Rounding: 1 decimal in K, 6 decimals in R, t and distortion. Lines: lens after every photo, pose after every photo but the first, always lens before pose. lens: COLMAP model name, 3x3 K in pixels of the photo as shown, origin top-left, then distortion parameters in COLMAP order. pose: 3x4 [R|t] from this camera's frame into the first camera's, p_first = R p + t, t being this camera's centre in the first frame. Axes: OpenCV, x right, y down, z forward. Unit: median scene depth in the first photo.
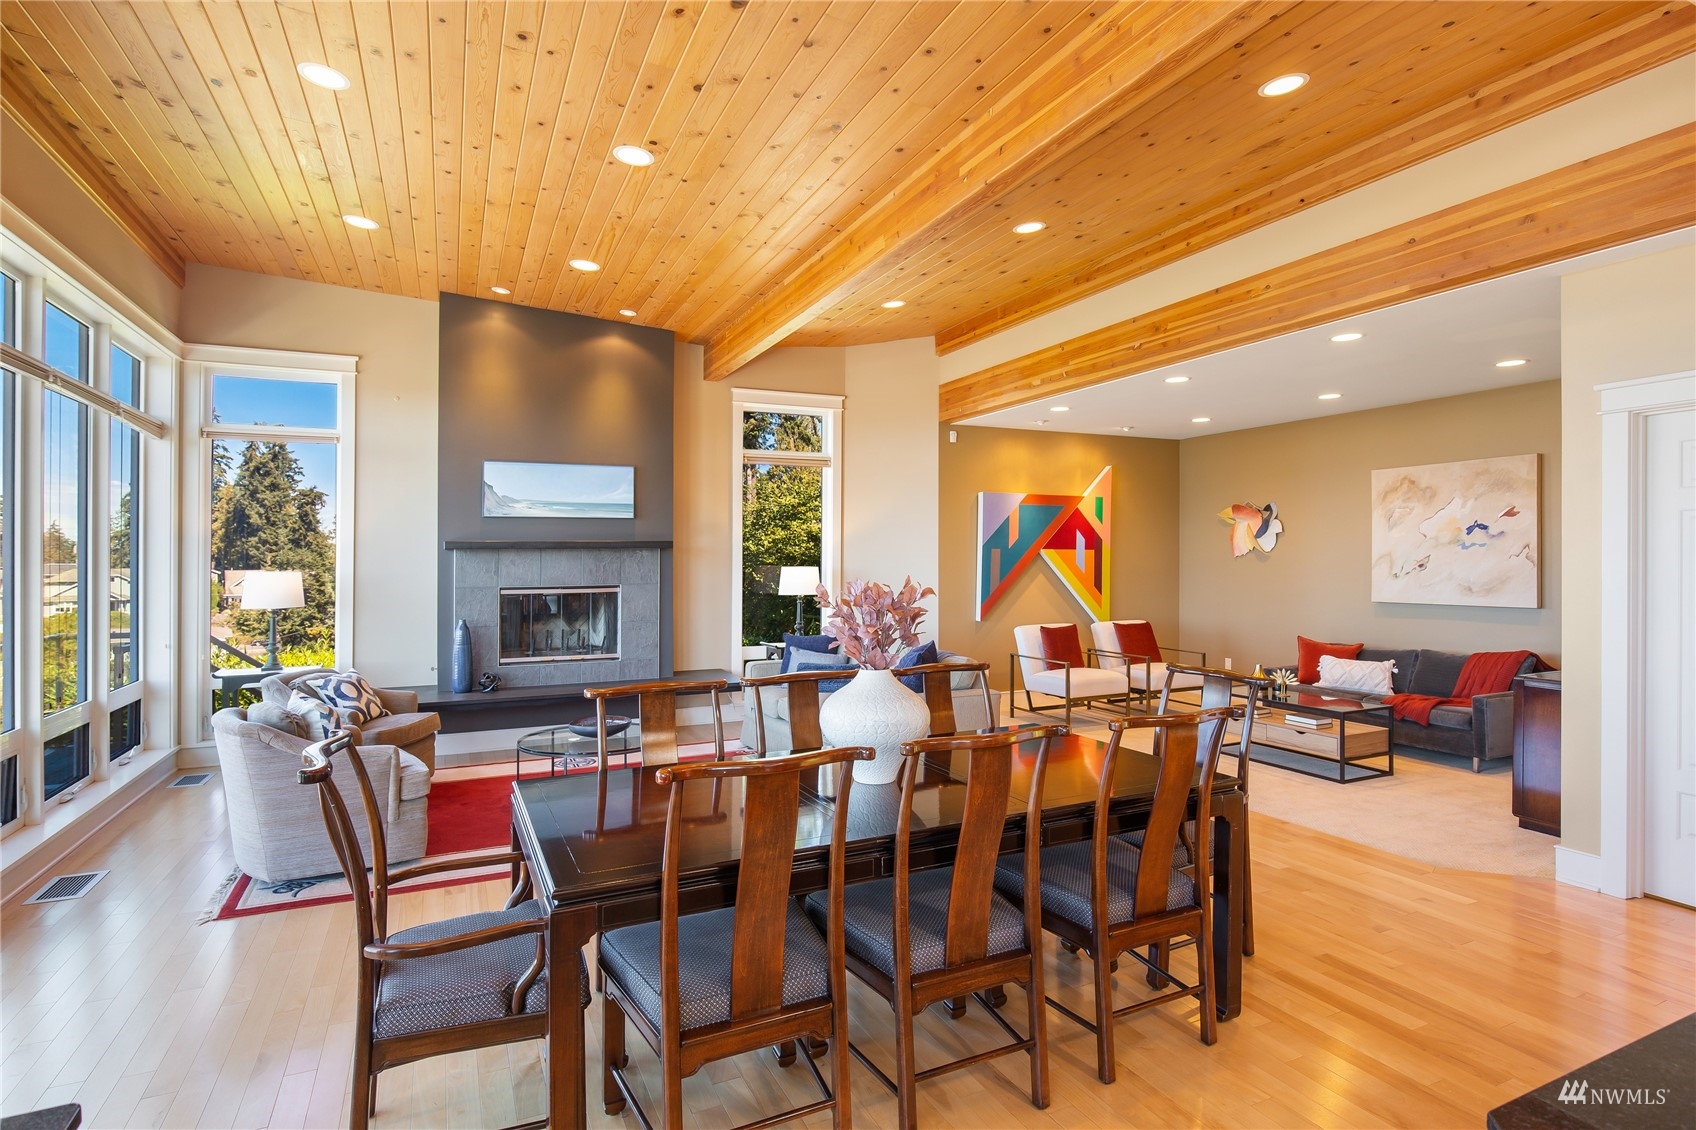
lens RADIAL K [[856.6, 0, 855.4], [0, 856.6, 558.6], [0, 0, 1]] dist [-0.001346, 0.002224]
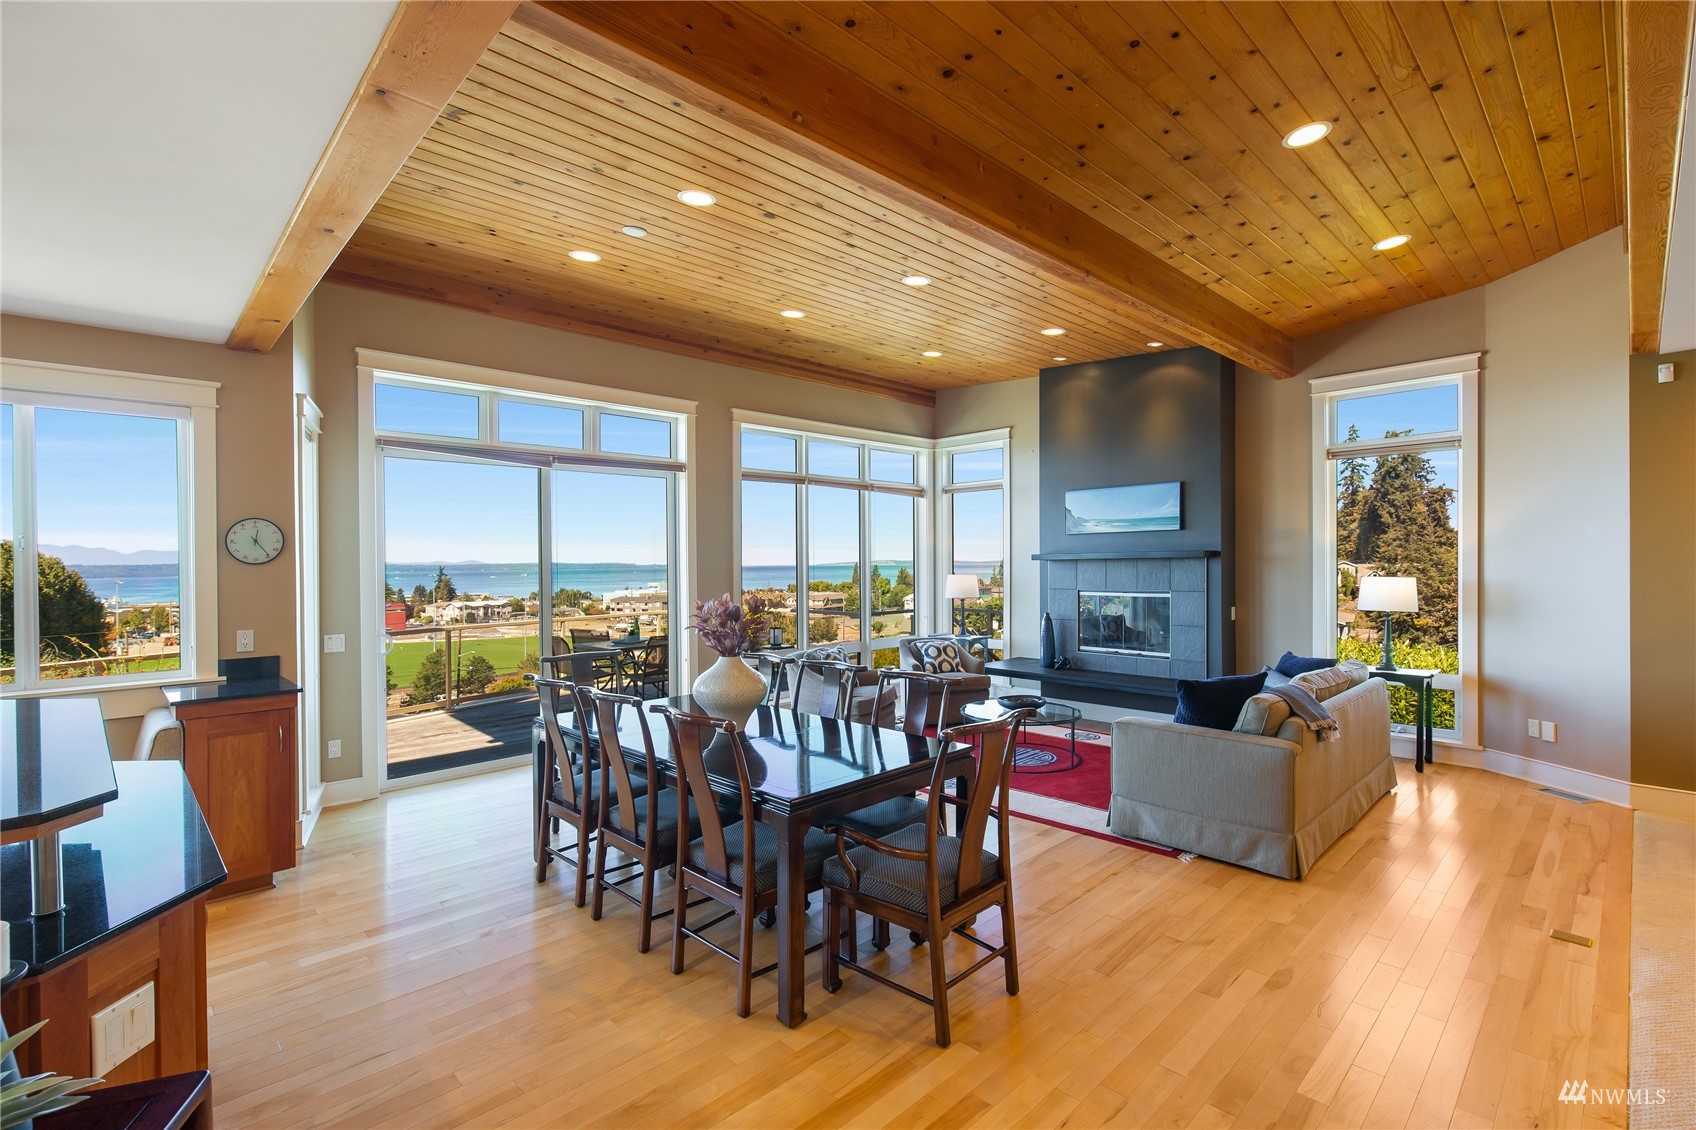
lens RADIAL K [[768.6, 0, 851.5], [0, 768.6, 566.2], [0, 0, 1]] dist [0.004206, 0.002166]
pose [[0.327294, 0.007205, -0.944895, 0.524440], [0.009139, 0.999900, 0.010789, -0.015902], [0.944878, -0.012166, 0.327196, 0.296216]]
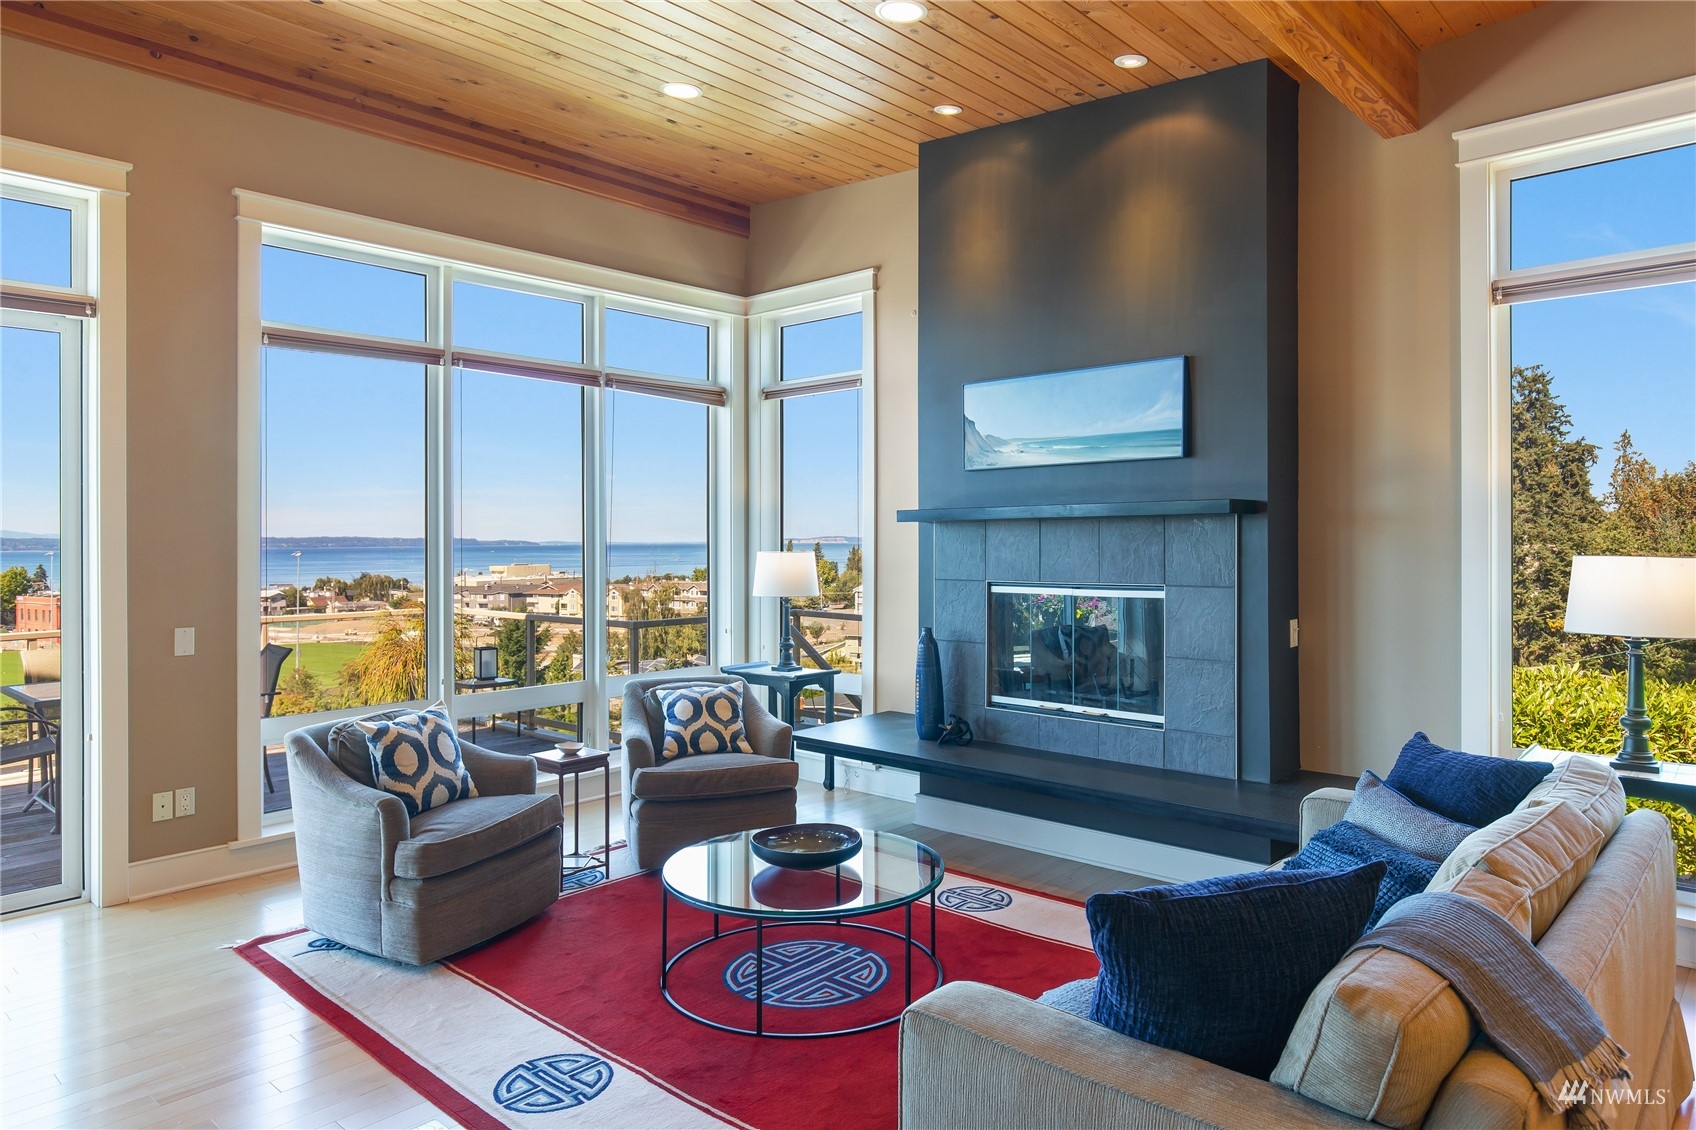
lens RADIAL K [[1051.2, 0, 834.0], [0, 1051.2, 532.2], [0, 0, 1]] dist [0.002614, 0.002218]
pose [[0.363728, -0.002335, -0.931502, 0.250092], [0.003516, 0.999993, -0.001134, -0.002340], [0.931499, -0.002863, 0.363733, 0.584712]]
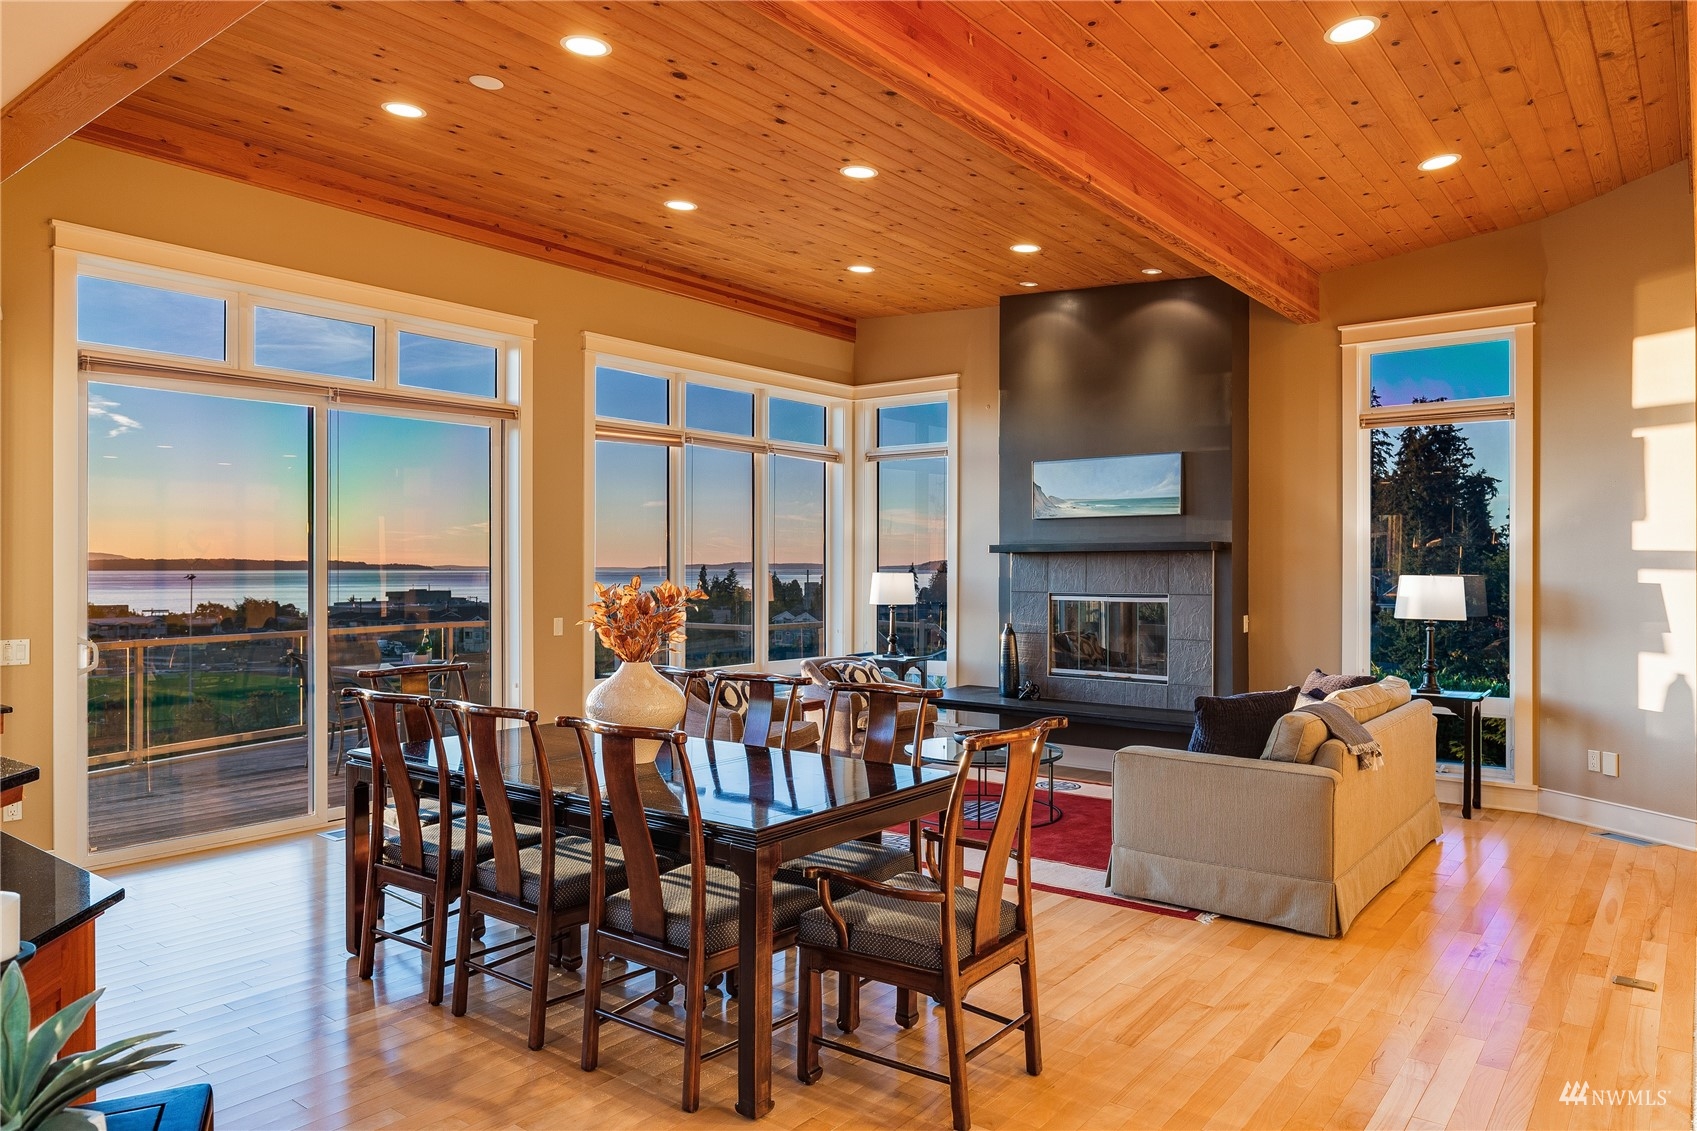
lens RADIAL K [[1118.5, 0, 852.4], [0, 1118.5, 557.4], [0, 0, 1]] dist [-0.000218, 0.005781]
pose [[0.457725, 0.000096, -0.889094, 0.558534], [-0.003631, 0.999992, -0.001761, -0.002675], [0.889086, 0.004035, 0.457722, 0.227683]]
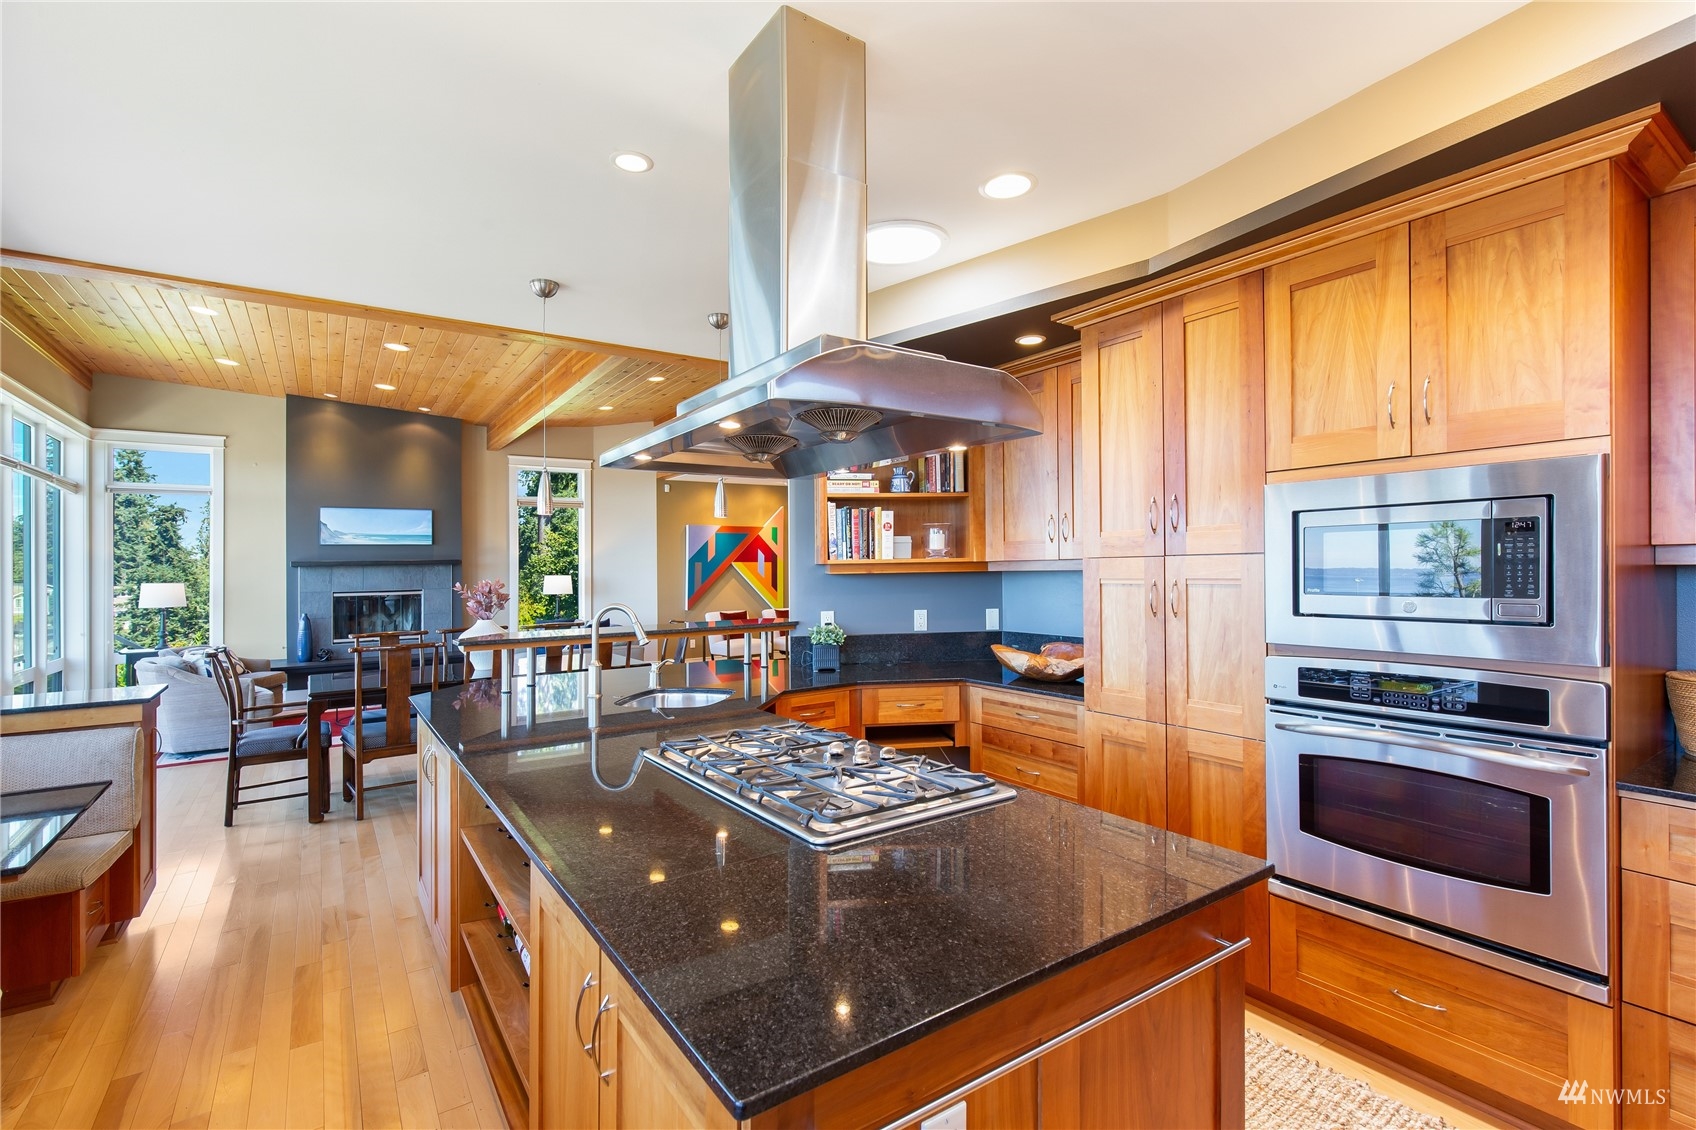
lens RADIAL K [[768.6, 0, 846.0], [0, 768.6, 565.7], [0, 0, 1]] dist [0.004206, 0.002166]
pose [[0.988387, -0.009685, 0.151648, 0.253071], [0.010139, 0.999946, -0.002216, 0.000057], [-0.151619, 0.003728, 0.988432, -0.441259]]
